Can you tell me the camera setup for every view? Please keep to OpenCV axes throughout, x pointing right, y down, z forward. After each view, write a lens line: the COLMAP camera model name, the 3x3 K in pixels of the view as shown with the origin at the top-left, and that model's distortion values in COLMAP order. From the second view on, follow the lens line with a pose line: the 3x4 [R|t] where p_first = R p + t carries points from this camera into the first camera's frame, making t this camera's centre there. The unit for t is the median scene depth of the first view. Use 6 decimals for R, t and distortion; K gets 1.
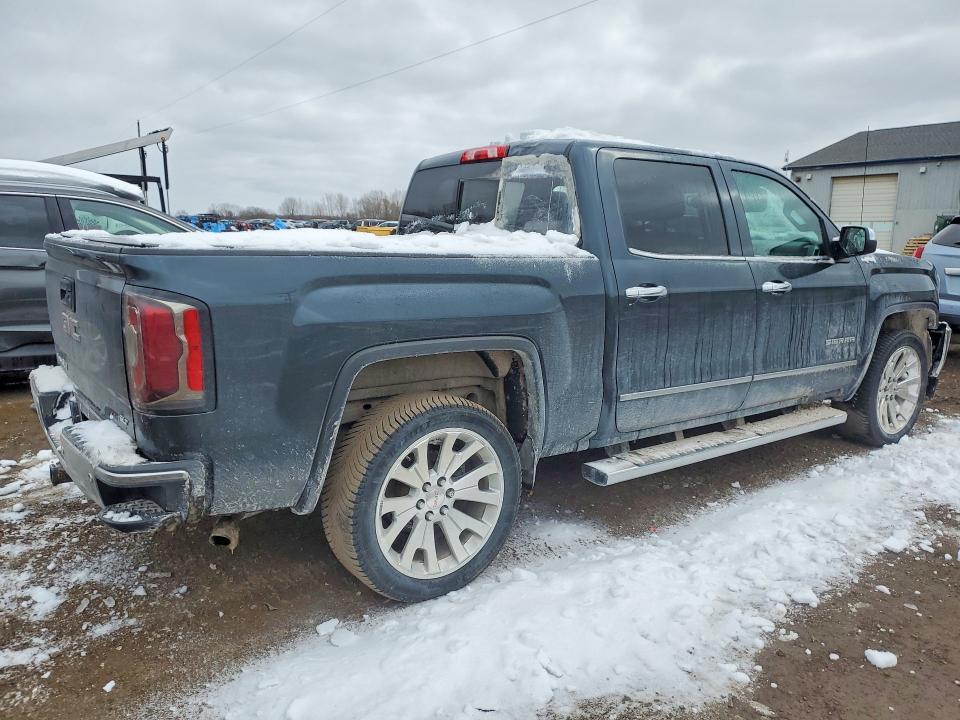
lens RADIAL K [[731.3, 0, 464.6], [0, 731.3, 359.0], [0, 0, 1]] dist [0.002274, 0.003526]
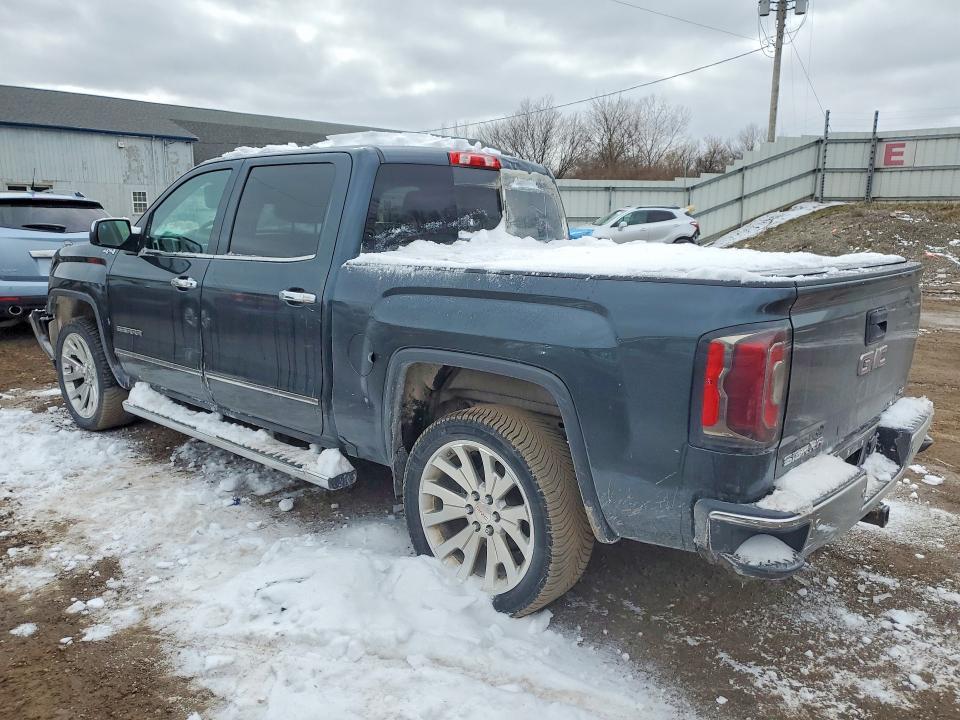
lens RADIAL K [[731.3, 0, 464.6], [0, 731.3, 359.0], [0, 0, 1]] dist [0.002274, 0.003526]
pose [[-0.182370, -0.228256, 0.956368, -1.236496], [0.127921, 0.958905, 0.253255, -0.347119], [-0.974873, 0.168526, -0.145676, 1.521436]]
